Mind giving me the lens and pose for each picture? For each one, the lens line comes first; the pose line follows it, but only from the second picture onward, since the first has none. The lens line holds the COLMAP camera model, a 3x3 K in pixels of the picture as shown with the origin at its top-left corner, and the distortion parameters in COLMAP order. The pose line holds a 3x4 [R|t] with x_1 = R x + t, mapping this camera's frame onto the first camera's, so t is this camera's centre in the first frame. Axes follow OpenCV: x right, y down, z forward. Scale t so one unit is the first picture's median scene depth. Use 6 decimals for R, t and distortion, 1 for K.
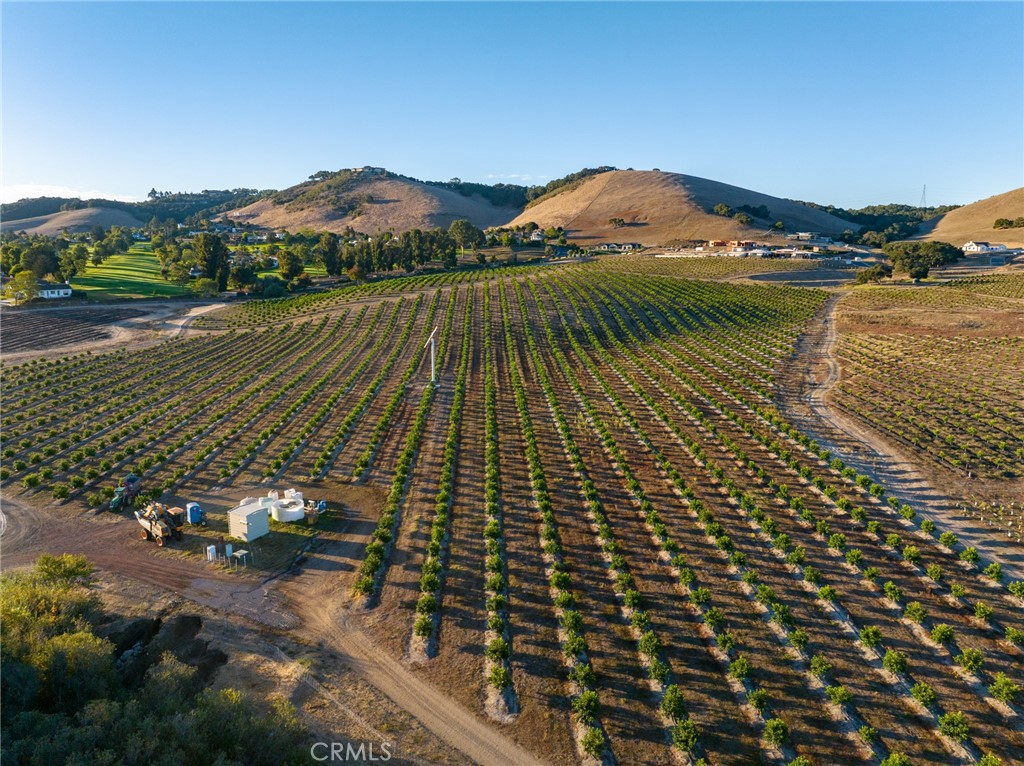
lens RADIAL K [[722.4, 0, 512.0], [0, 722.4, 383.0], [0, 0, 1]] dist [-0.061978, 0.034950]
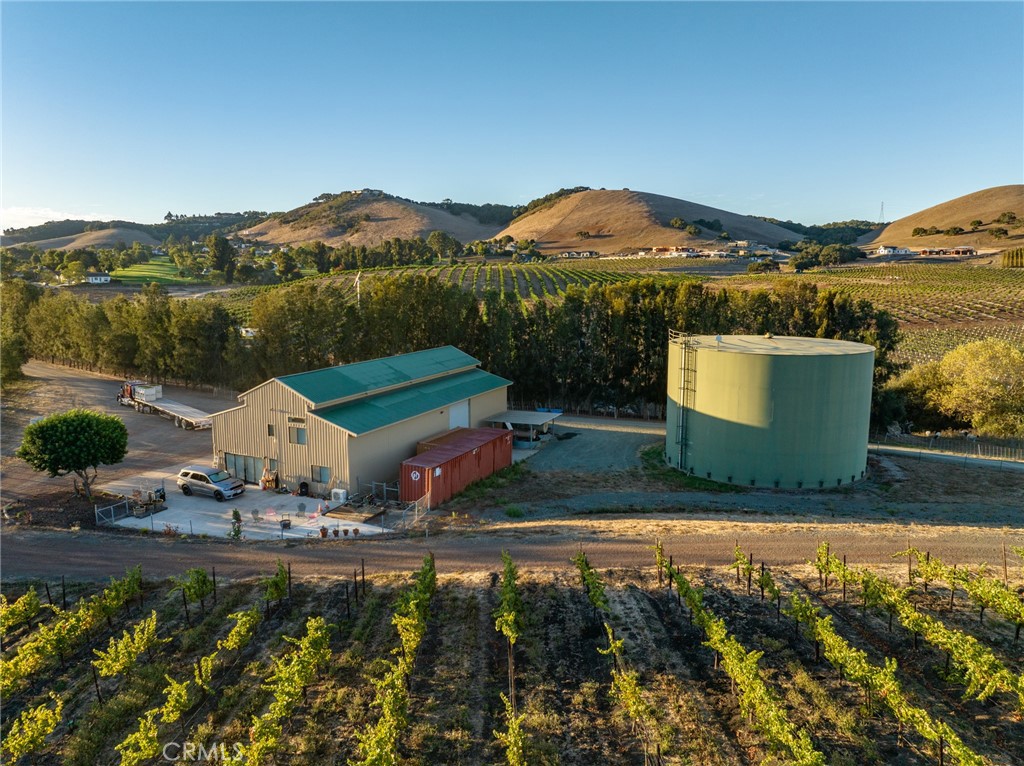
lens RADIAL K [[722.4, 0, 512.0], [0, 722.4, 383.0], [0, 0, 1]] dist [-0.061978, 0.034950]
pose [[0.999902, -0.001746, -0.013882, 0.038978], [0.001270, 0.999412, -0.034268, 0.034518], [0.013933, 0.034247, 0.999316, -0.086204]]
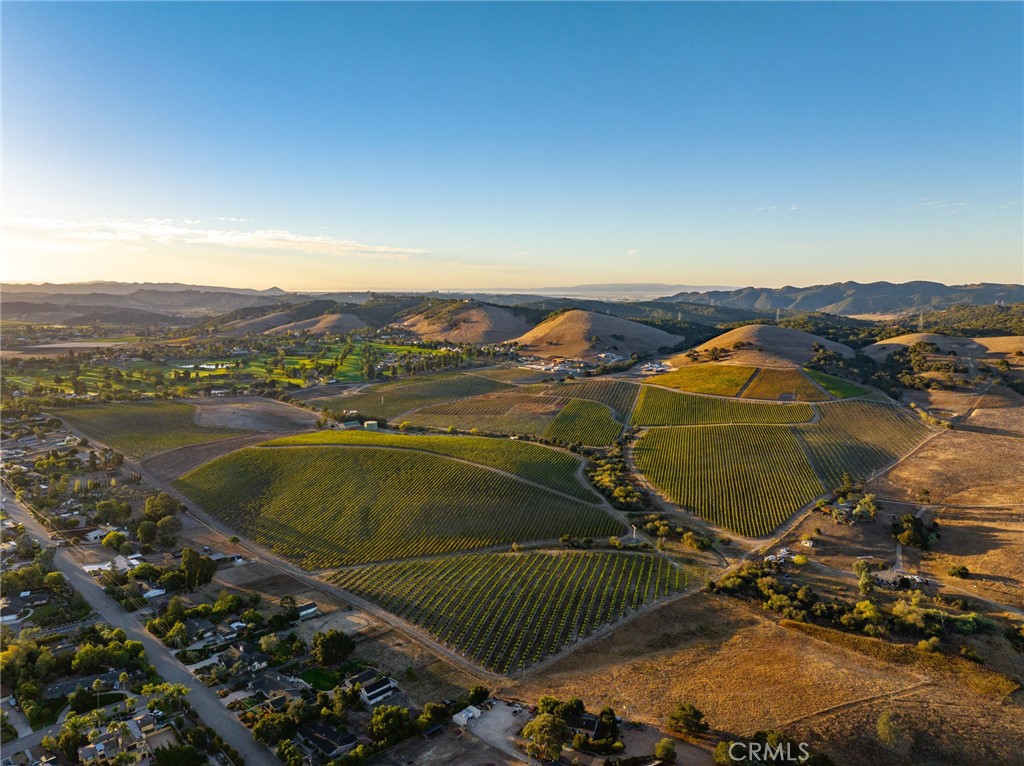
lens RADIAL K [[719.4, 0, 512.0], [0, 719.4, 383.0], [0, 0, 1]] dist [-0.040187, 0.001653]
pose [[0.958860, 0.031801, -0.282093, 0.520419], [-0.047747, 0.997616, -0.049831, 0.015024], [0.279835, 0.061250, 0.958092, -0.916866]]
